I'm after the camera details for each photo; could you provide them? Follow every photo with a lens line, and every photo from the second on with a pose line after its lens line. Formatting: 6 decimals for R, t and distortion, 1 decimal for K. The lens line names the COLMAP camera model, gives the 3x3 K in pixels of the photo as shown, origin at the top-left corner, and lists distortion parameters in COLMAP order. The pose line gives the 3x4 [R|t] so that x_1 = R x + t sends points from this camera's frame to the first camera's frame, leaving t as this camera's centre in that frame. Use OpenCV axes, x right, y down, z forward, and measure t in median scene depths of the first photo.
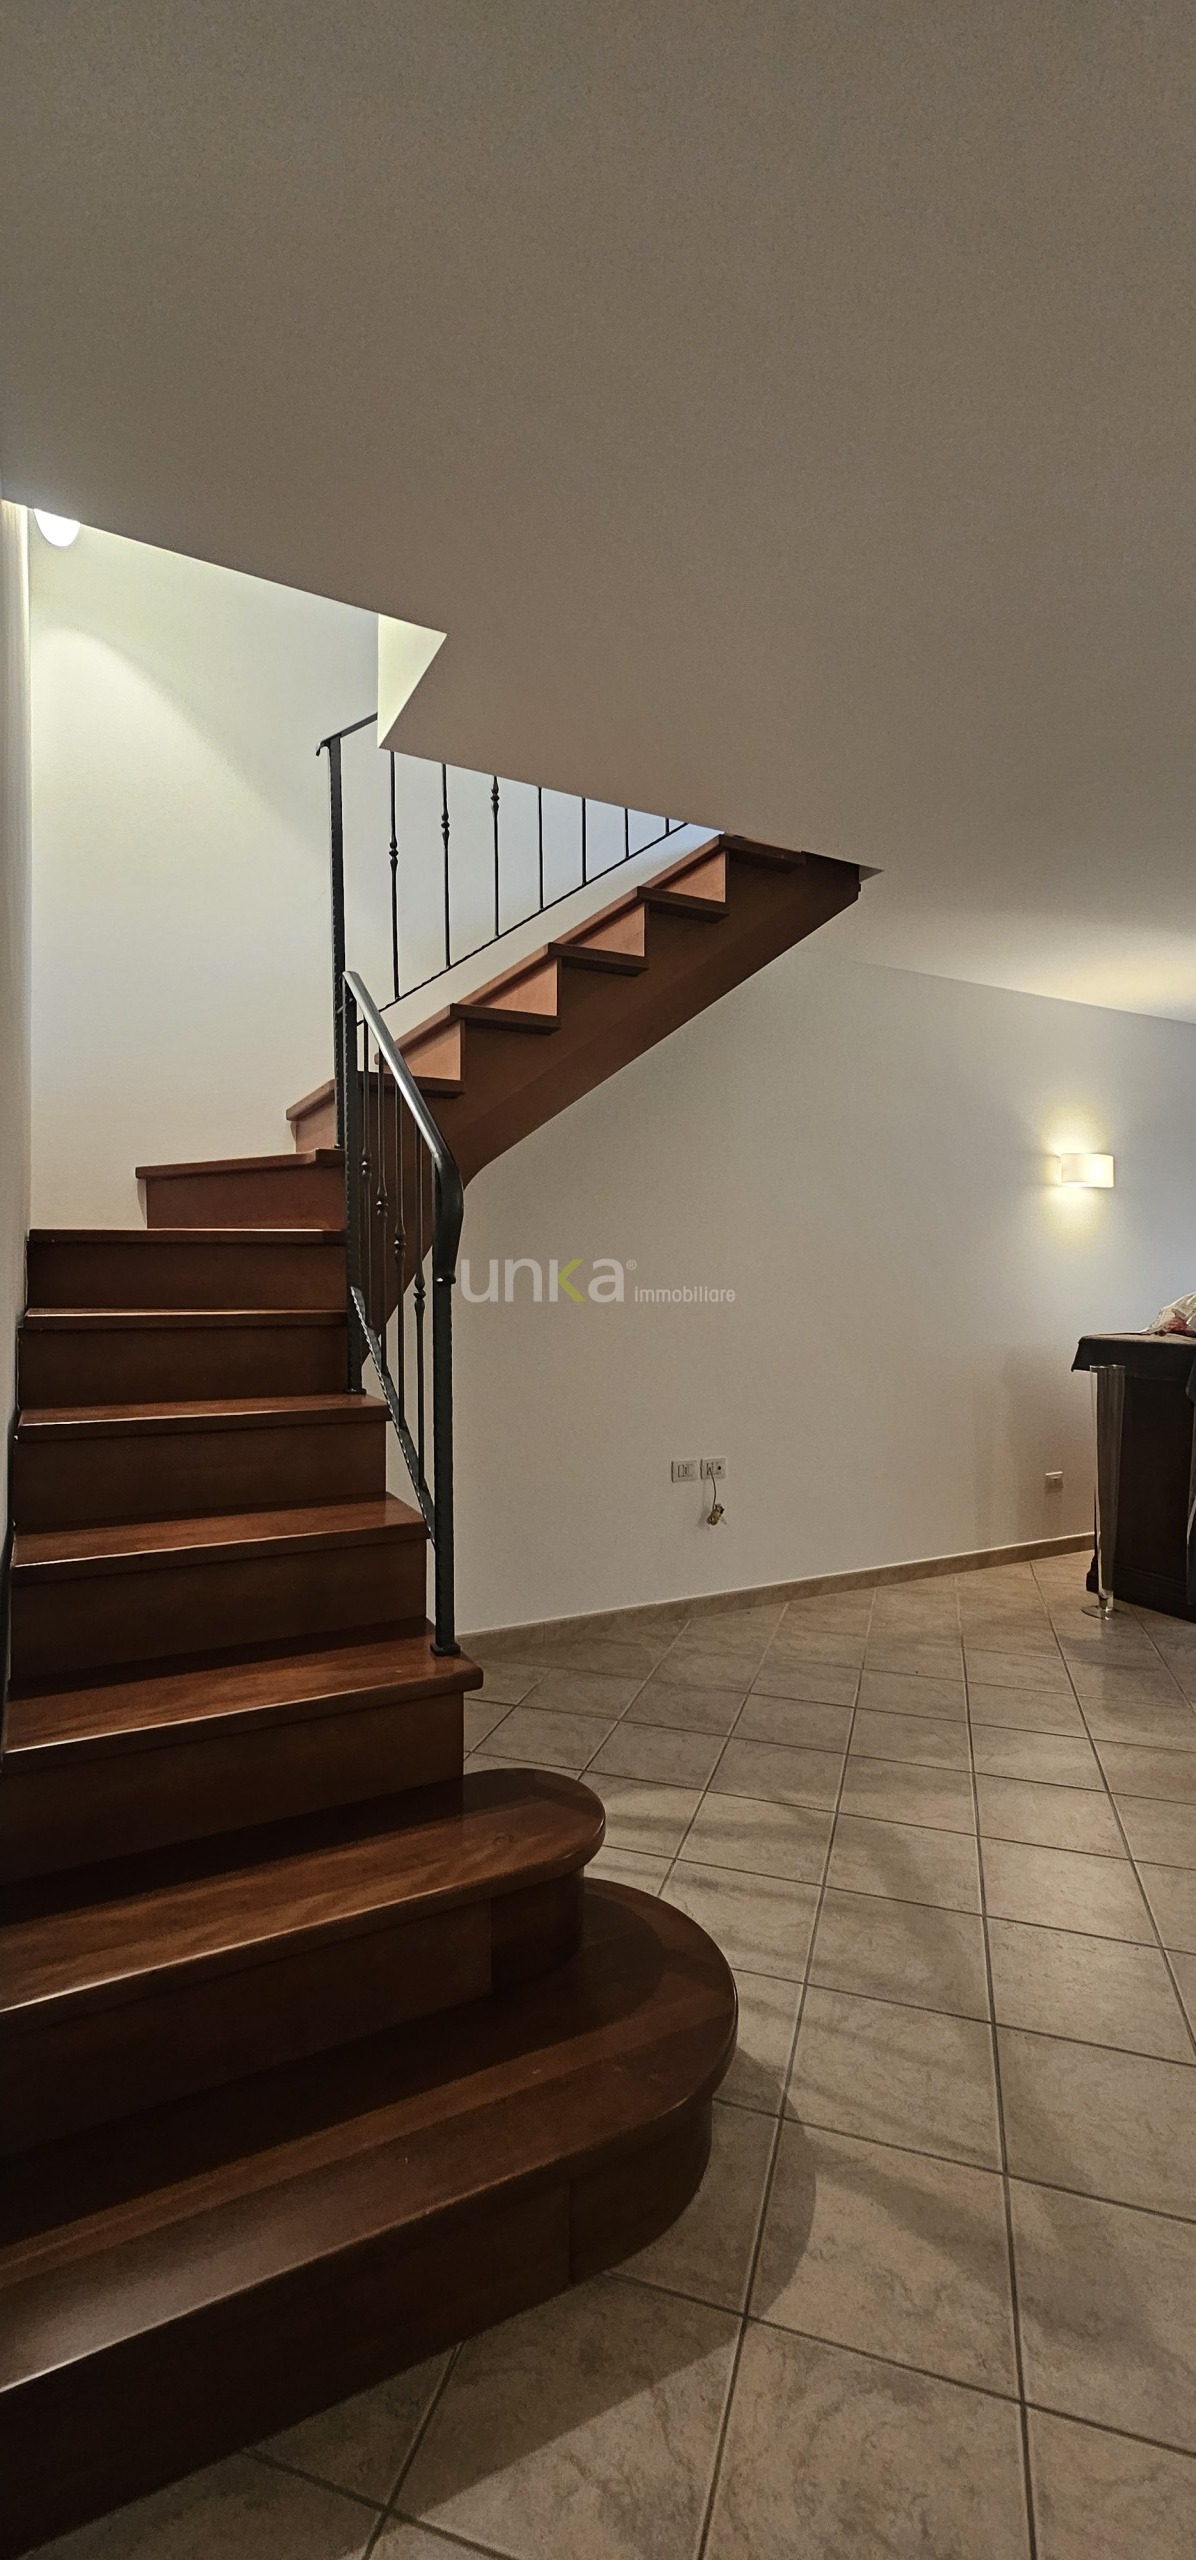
lens RADIAL K [[1037.8, 0, 598.0], [0, 1037.8, 1280.0], [0, 0, 1]] dist [0.000172, -0.000124]
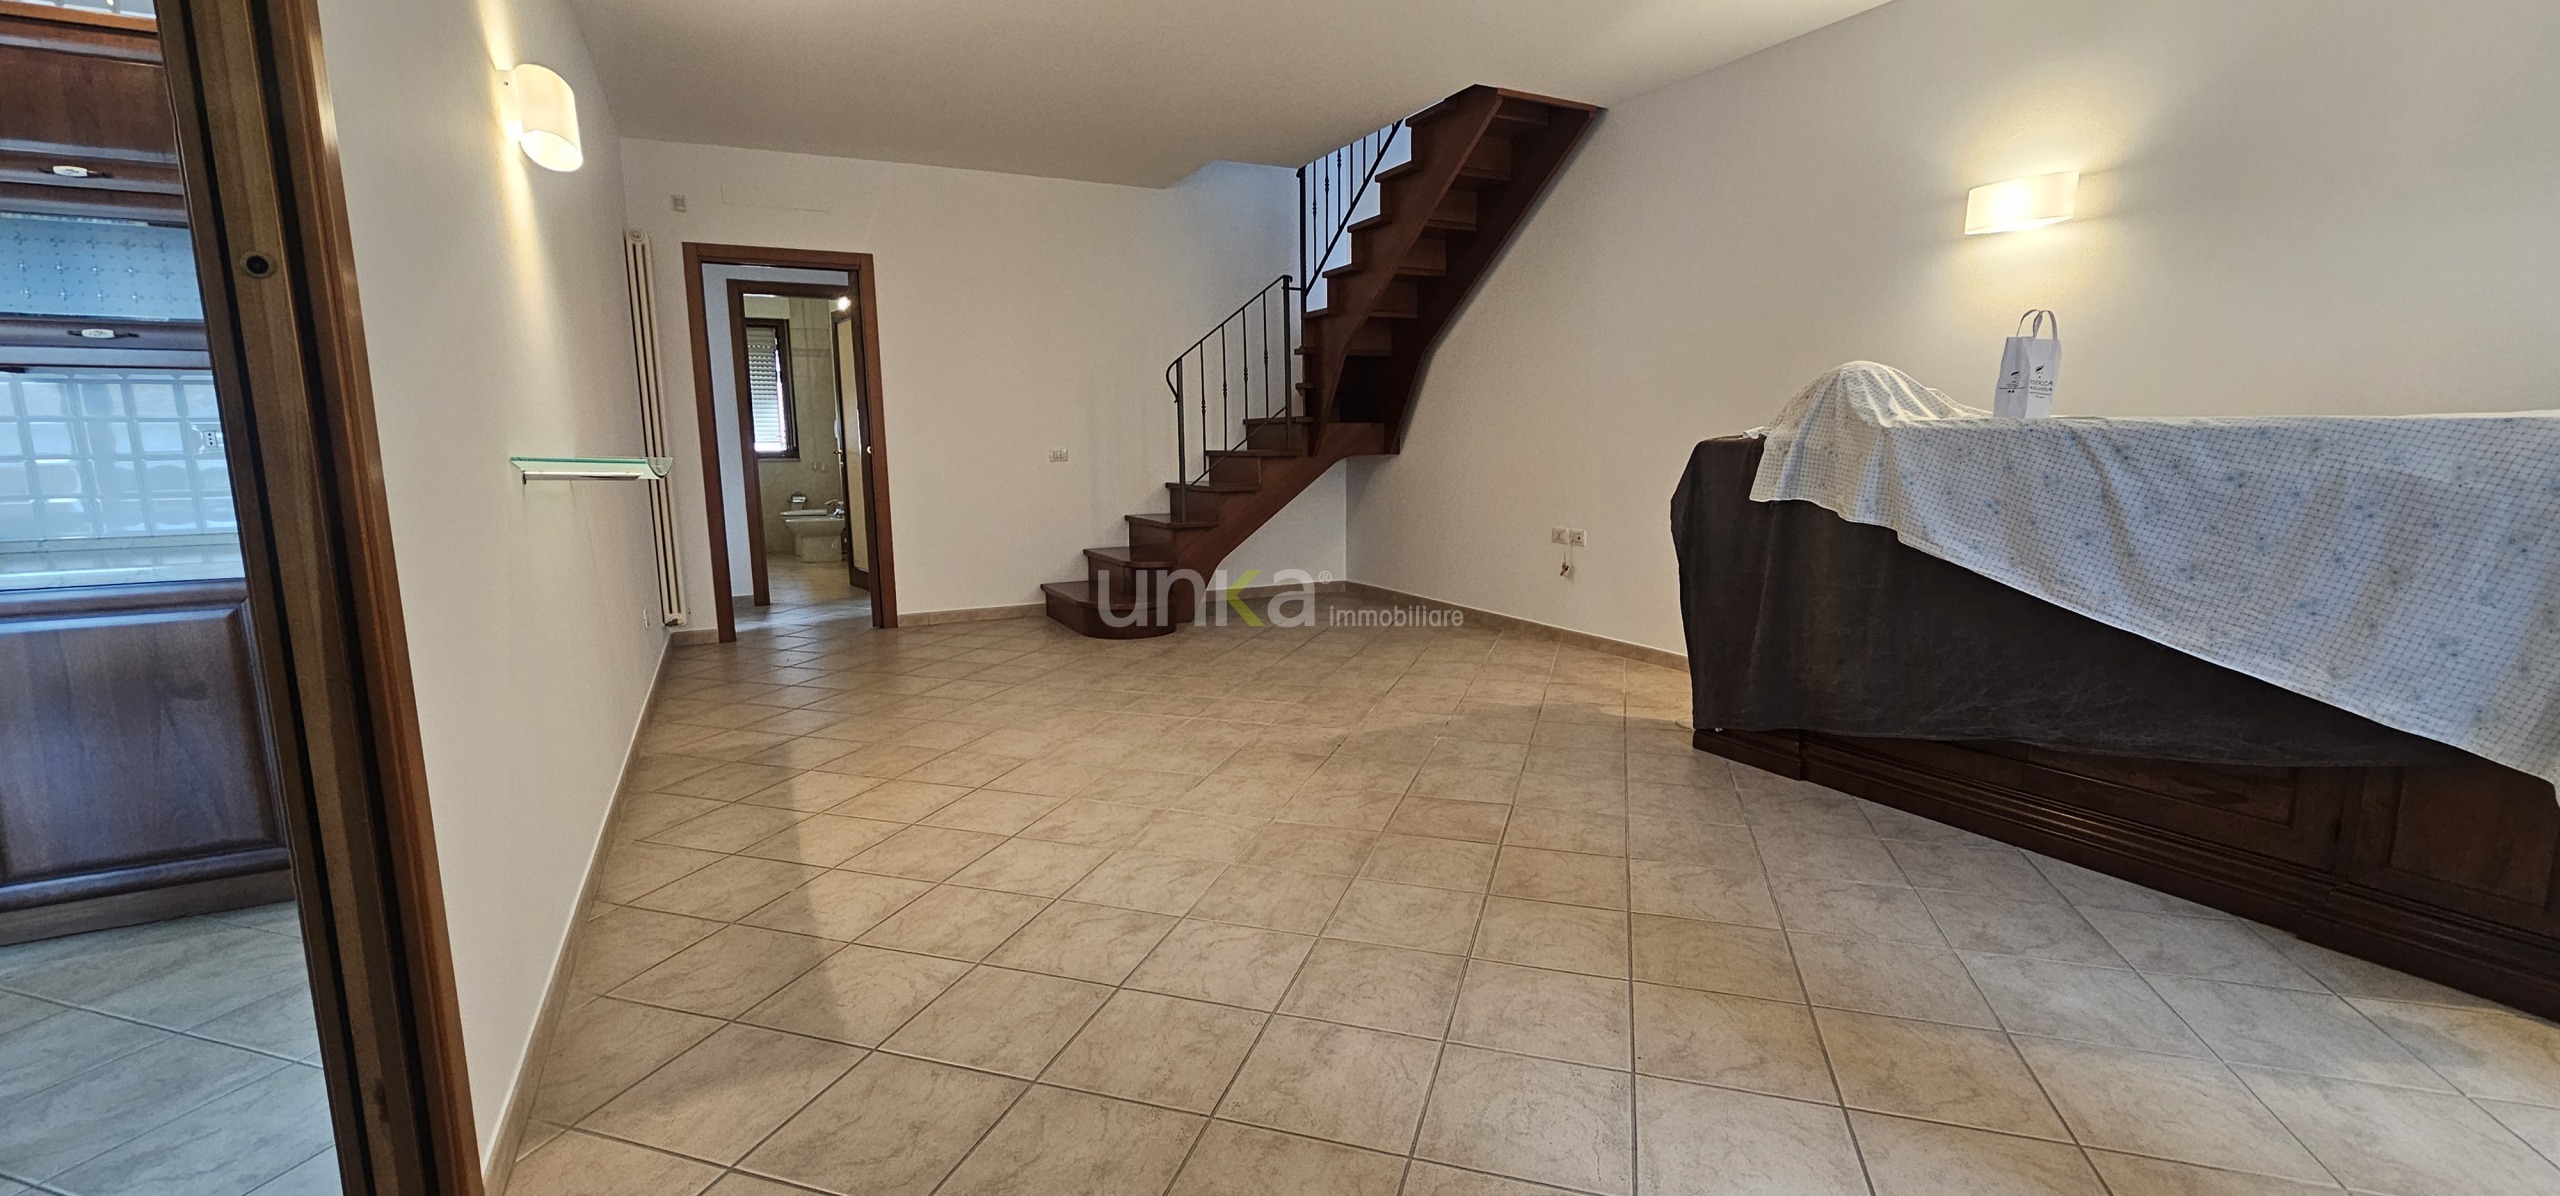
lens RADIAL K [[1037.8, 0, 1281.8], [0, 1037.8, 603.0], [0, 0, 1]] dist [0.000172, -0.000124]
pose [[0.010719, 0.152121, -0.988304, 1.512197], [0.000516, 0.988360, 0.152135, 0.063484], [0.999942, -0.002141, 0.010516, 0.635106]]
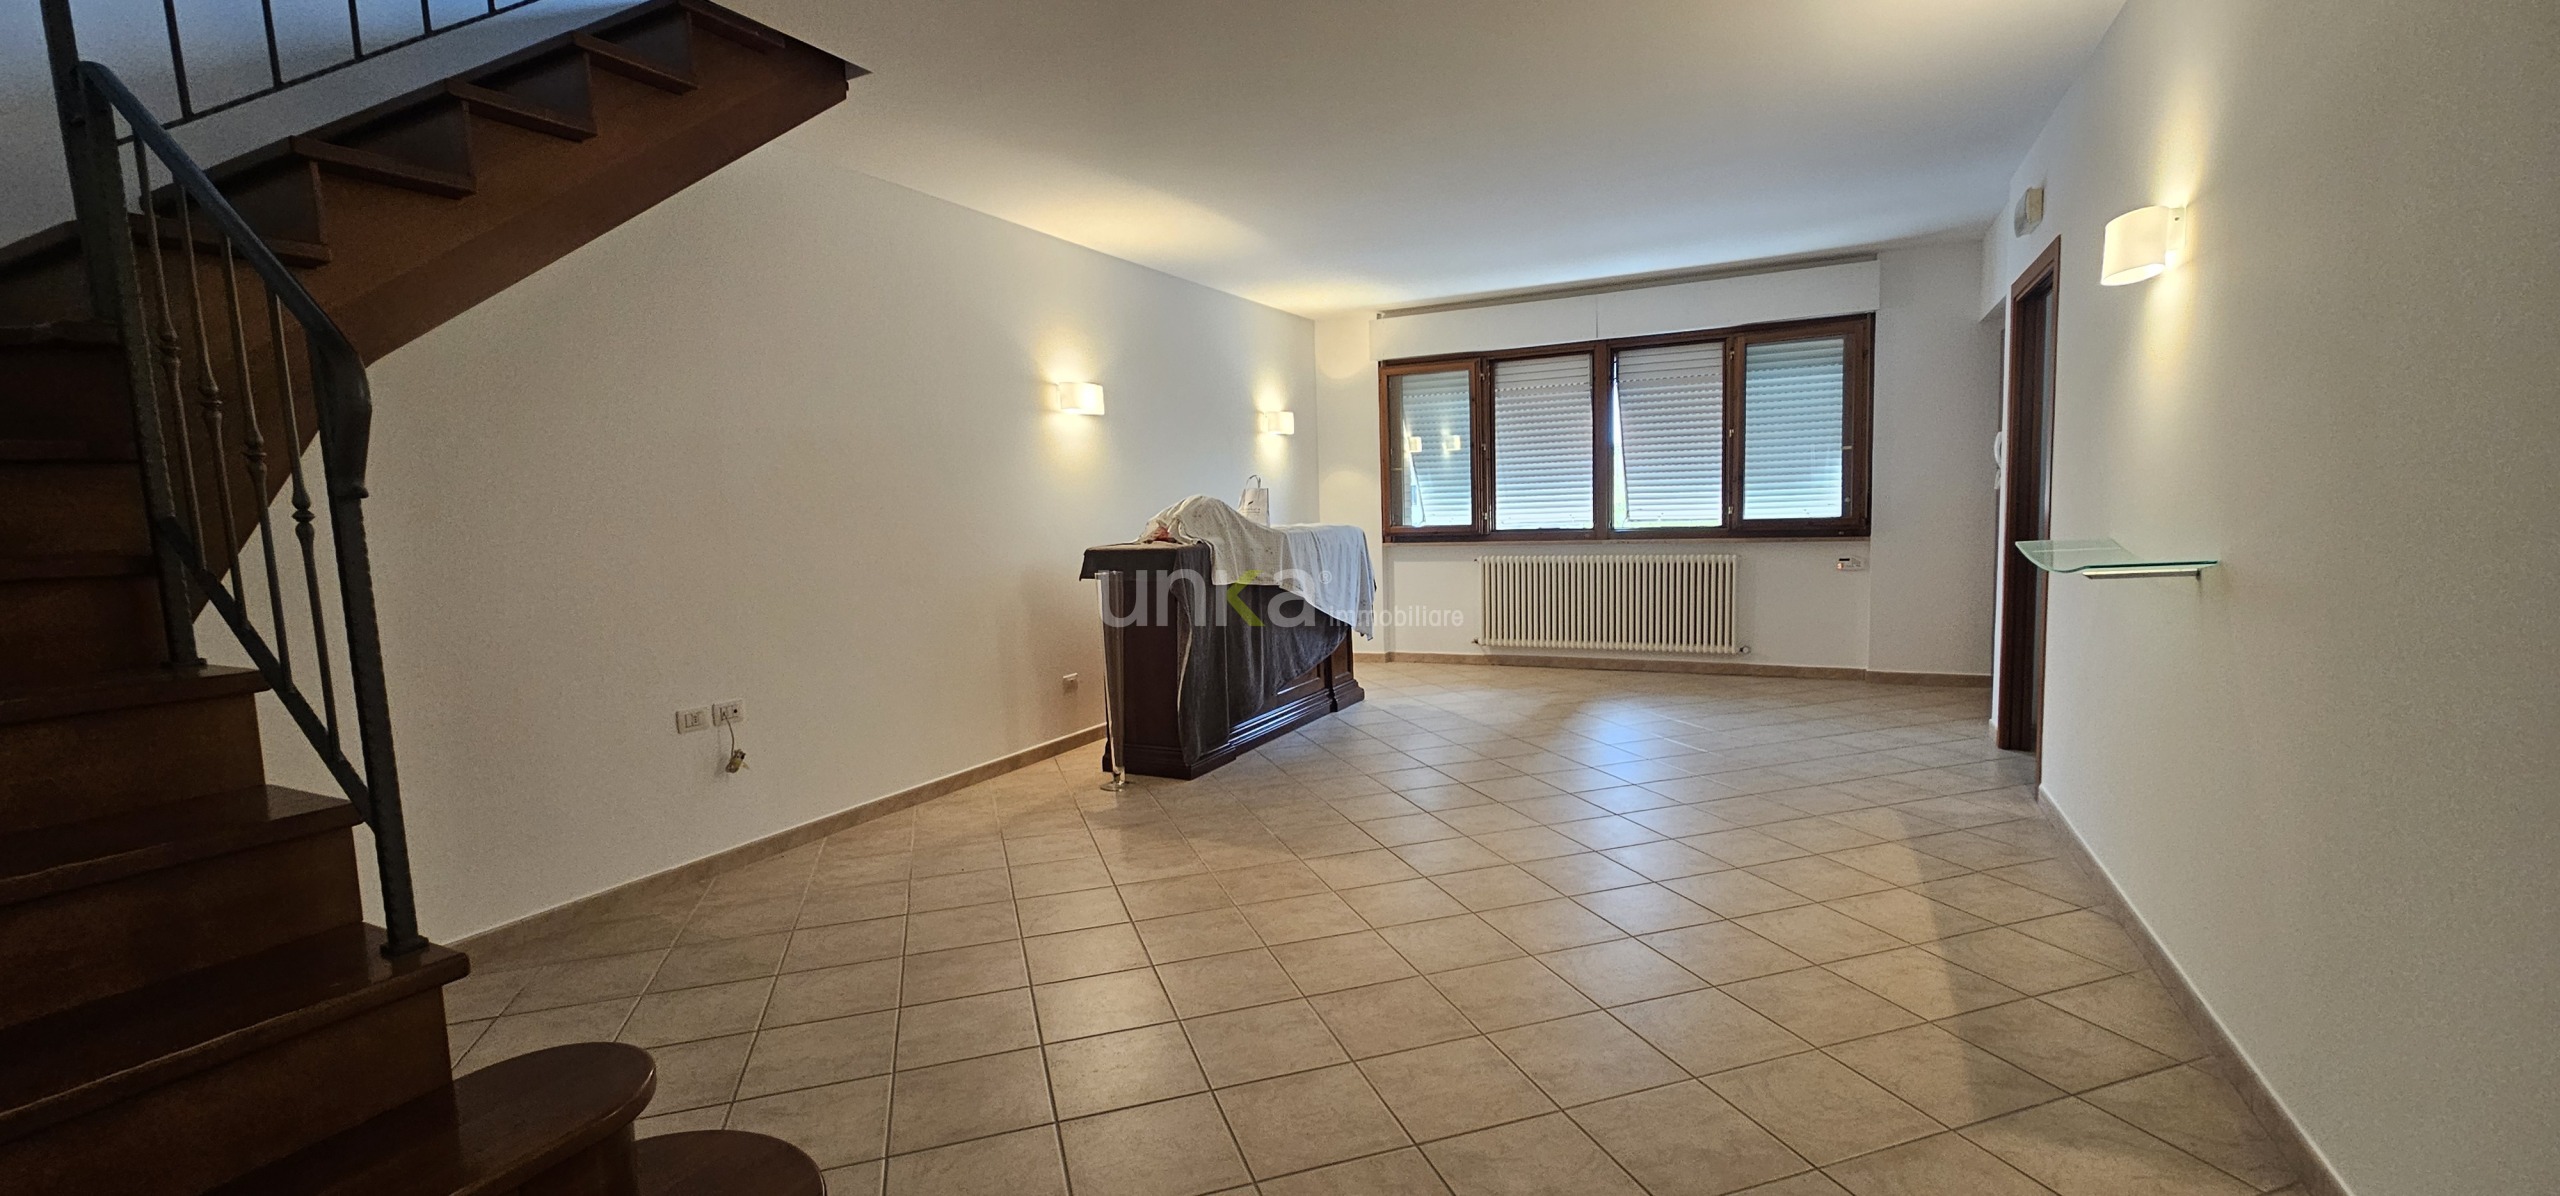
lens RADIAL K [[1037.8, 0, 1281.8], [0, 1037.8, 603.0], [0, 0, 1]] dist [0.000172, -0.000124]
pose [[0.807979, -0.088056, 0.582595, -0.020639], [0.040187, 0.994703, 0.094609, 0.018001], [-0.587840, -0.053029, 0.807237, -0.028353]]
